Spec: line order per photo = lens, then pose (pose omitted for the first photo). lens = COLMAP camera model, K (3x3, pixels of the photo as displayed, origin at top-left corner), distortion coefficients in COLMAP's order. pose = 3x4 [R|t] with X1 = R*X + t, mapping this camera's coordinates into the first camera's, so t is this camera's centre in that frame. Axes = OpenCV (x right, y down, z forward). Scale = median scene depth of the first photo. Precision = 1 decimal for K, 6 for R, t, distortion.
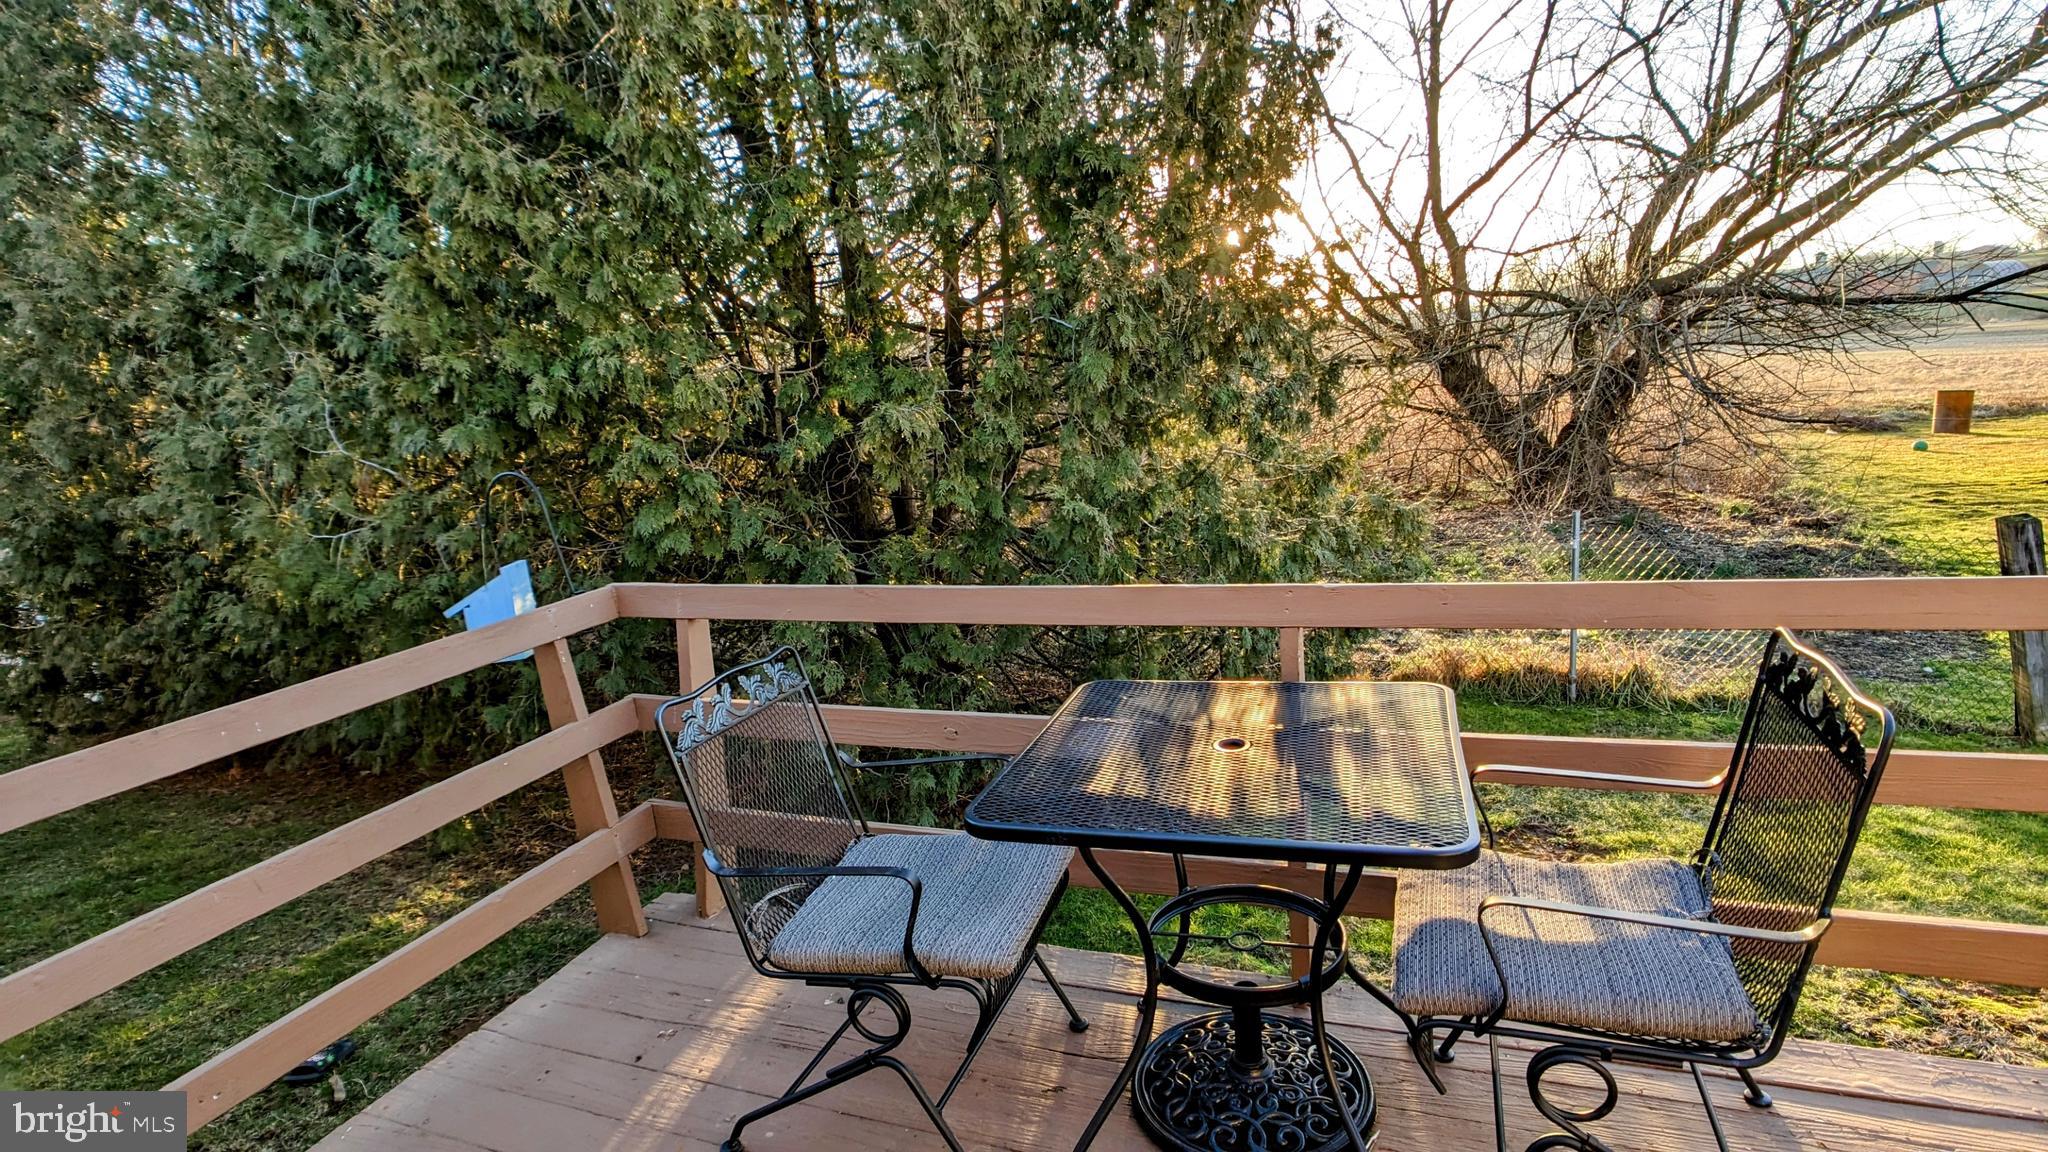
lens RADIAL K [[1042.2, 0, 1034.0], [0, 1042.2, 560.8], [0, 0, 1]] dist [-0.023073, 0.008661]
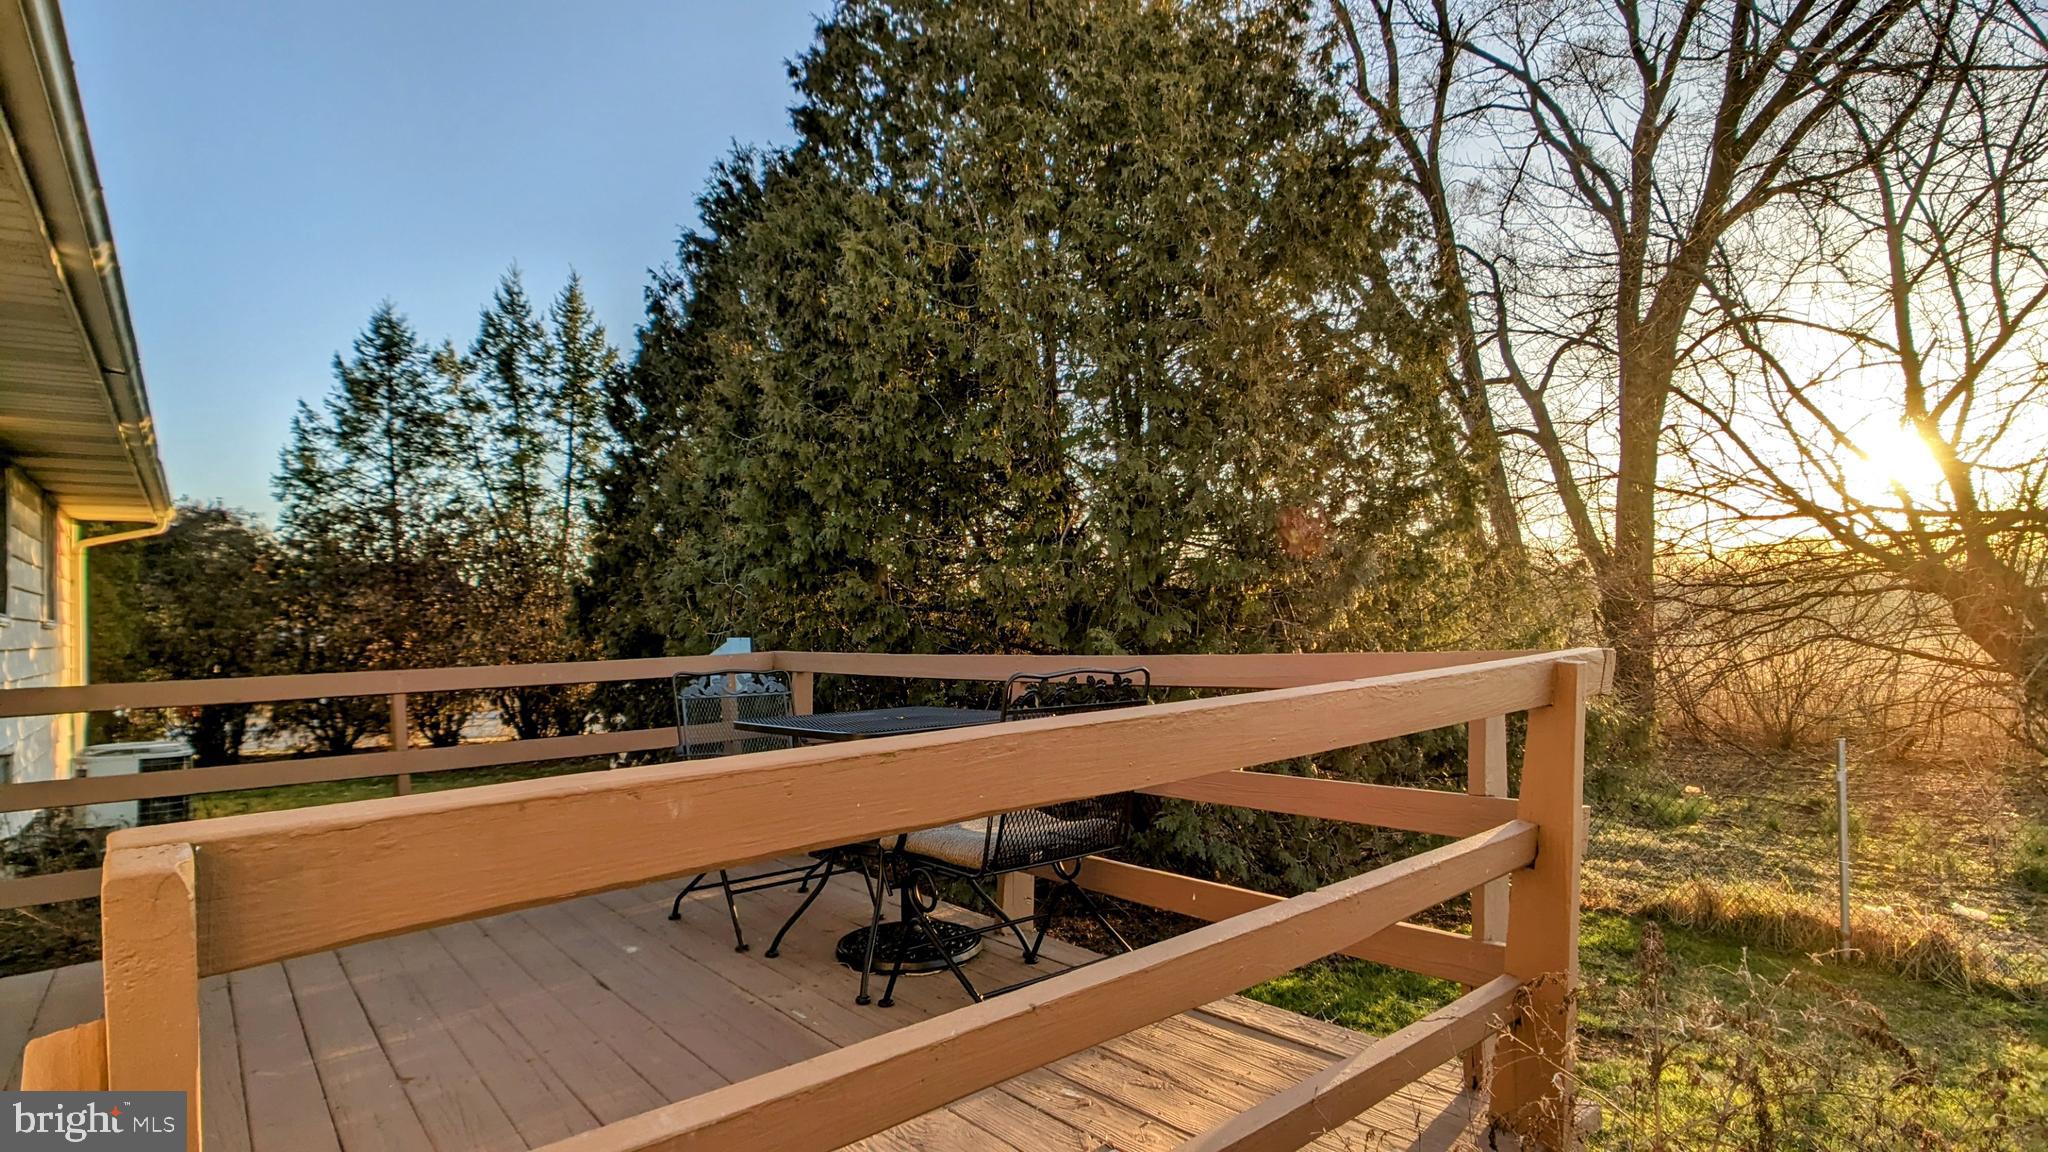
lens RADIAL K [[1035.8, 0, 1009.5], [0, 1035.8, 576.3], [0, 0, 1]] dist [-0.019872, 0.000968]
pose [[0.867148, 0.038536, -0.496558, 0.560225], [-0.135418, 0.977685, -0.160607, 0.089703], [0.479288, 0.206512, 0.853016, -0.213699]]
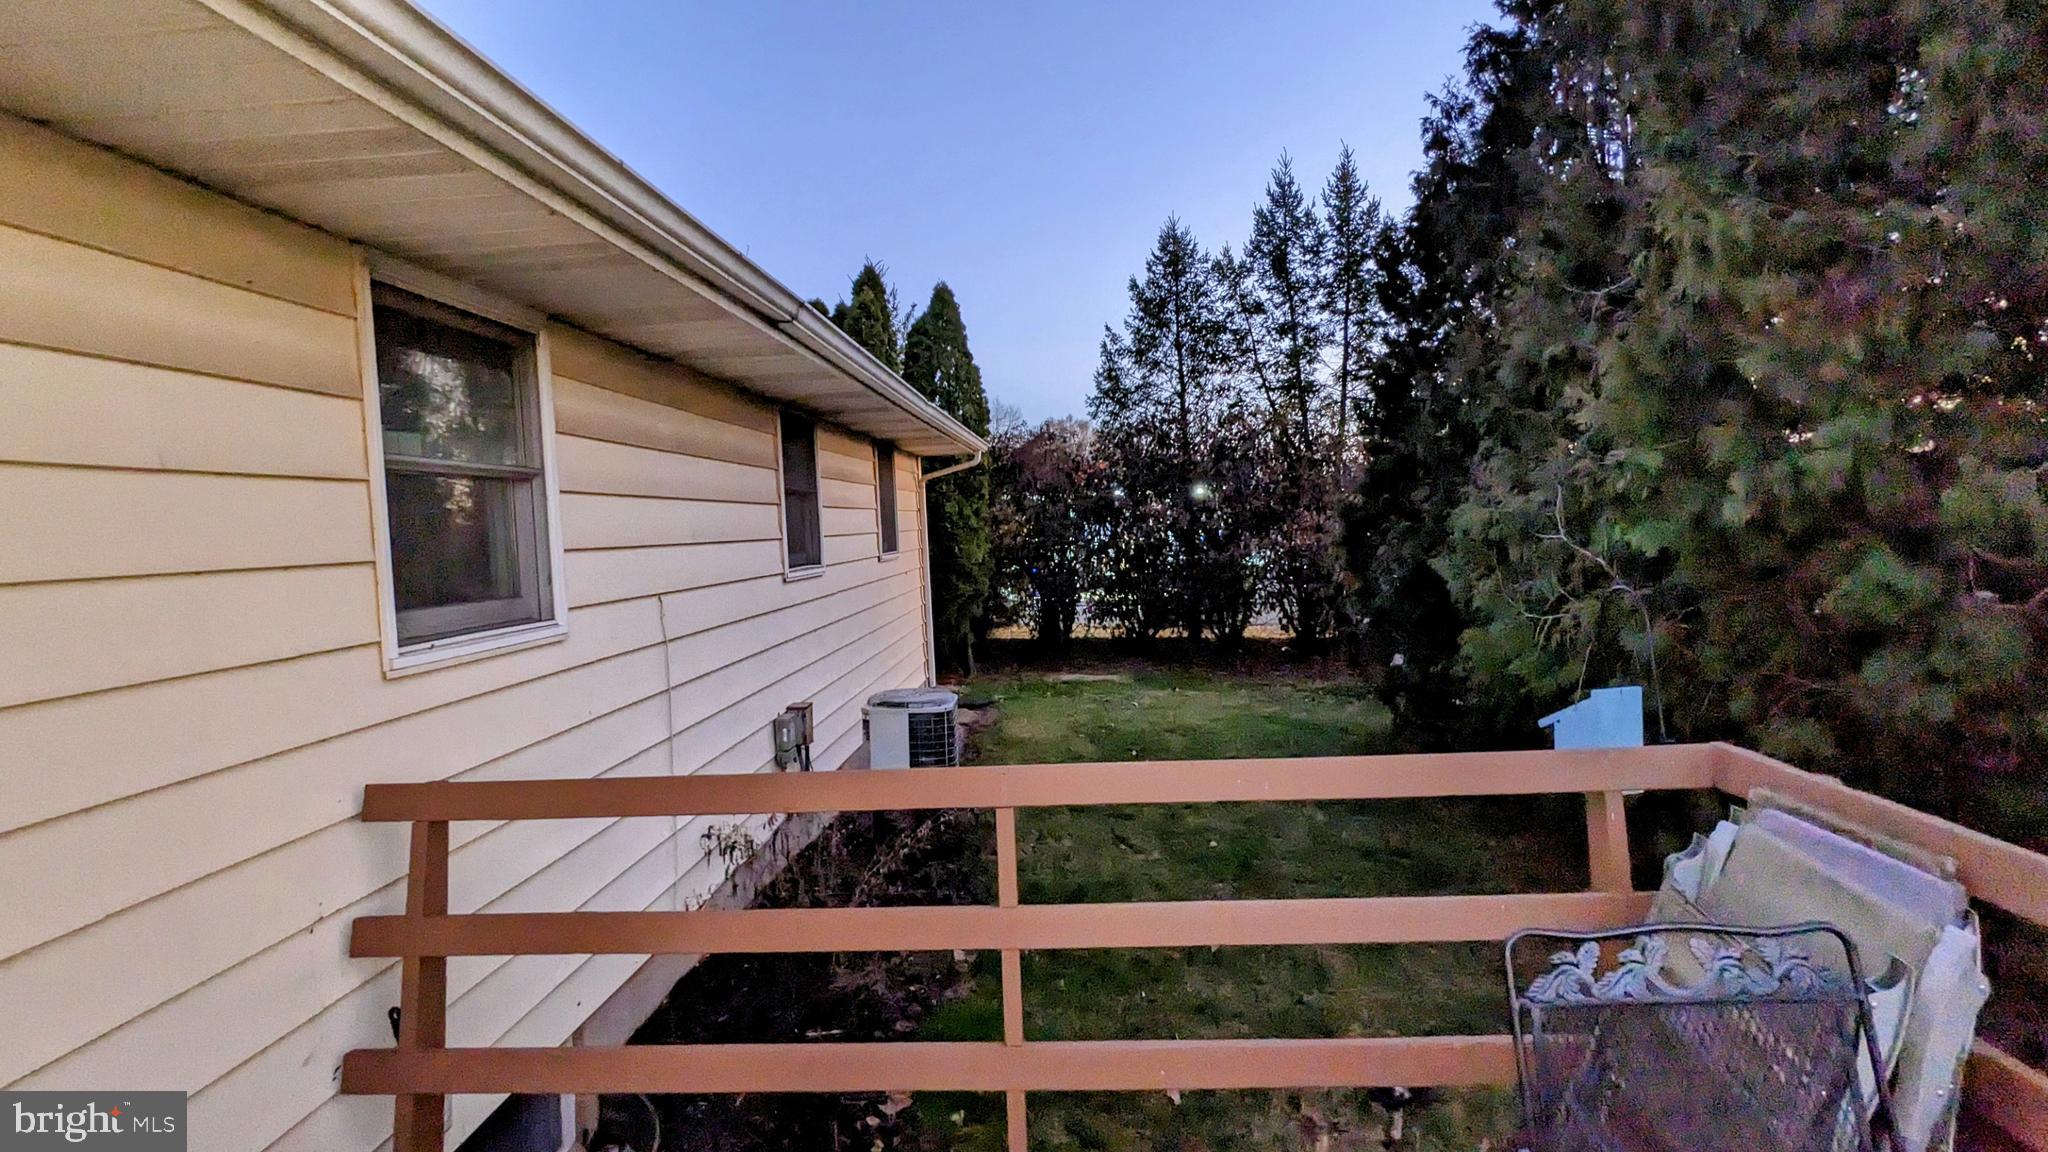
lens RADIAL K [[984.0, 0, 1022.1], [0, 984.0, 566.0], [0, 0, 1]] dist [-0.000728, -0.000692]
pose [[0.318830, 0.111285, -0.941256, 0.080034], [-0.161365, 0.984958, 0.061793, -0.051495], [0.933975, 0.132184, 0.331992, 0.177273]]
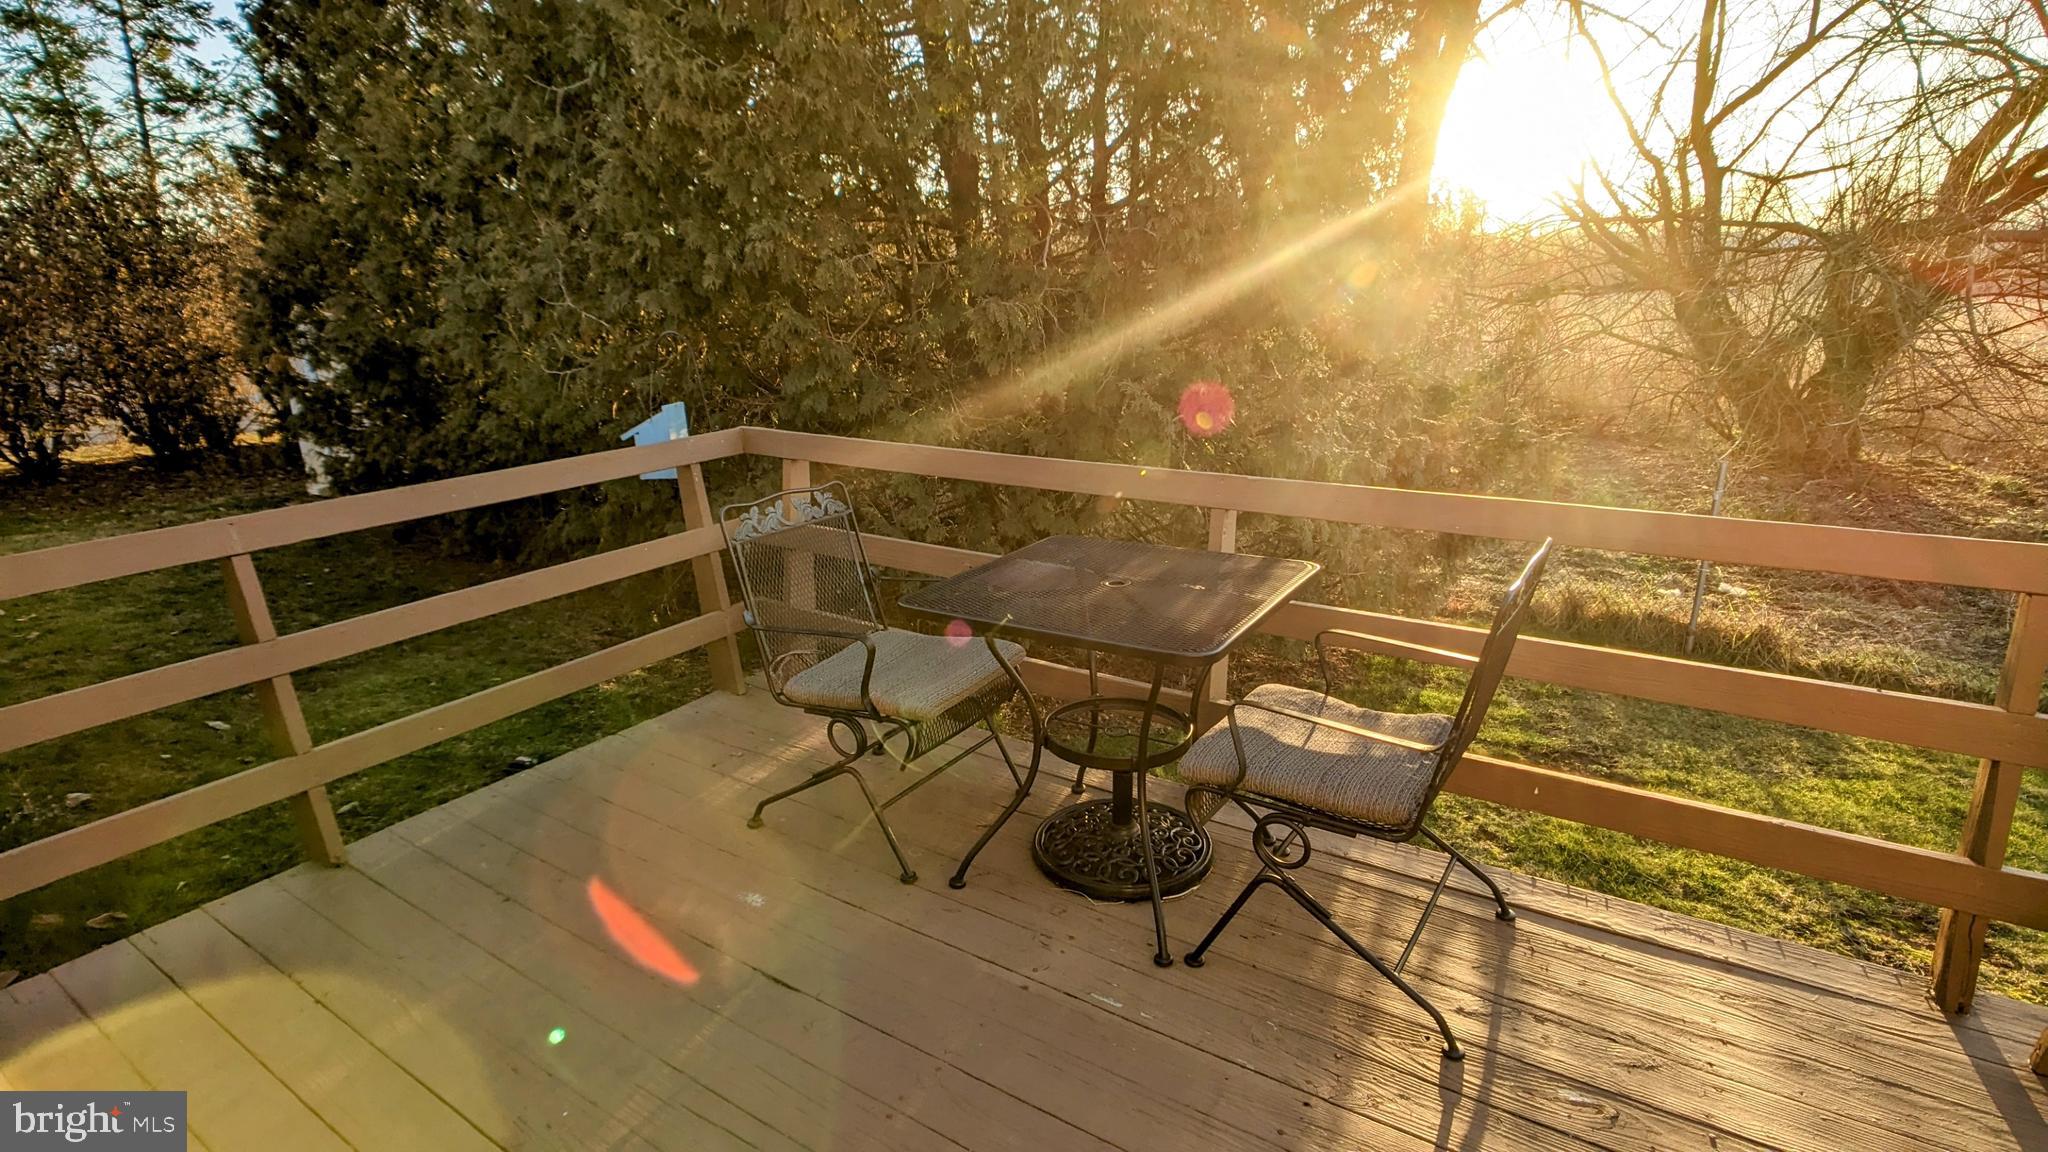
lens RADIAL K [[1037.6, 0, 1043.9], [0, 1037.6, 585.4], [0, 0, 1]] dist [-0.017456, 0.000859]
pose [[0.975326, 0.123940, -0.182698, 0.154416], [-0.100928, 0.986323, 0.130309, 0.008404], [0.196350, -0.108654, 0.974495, -0.136901]]
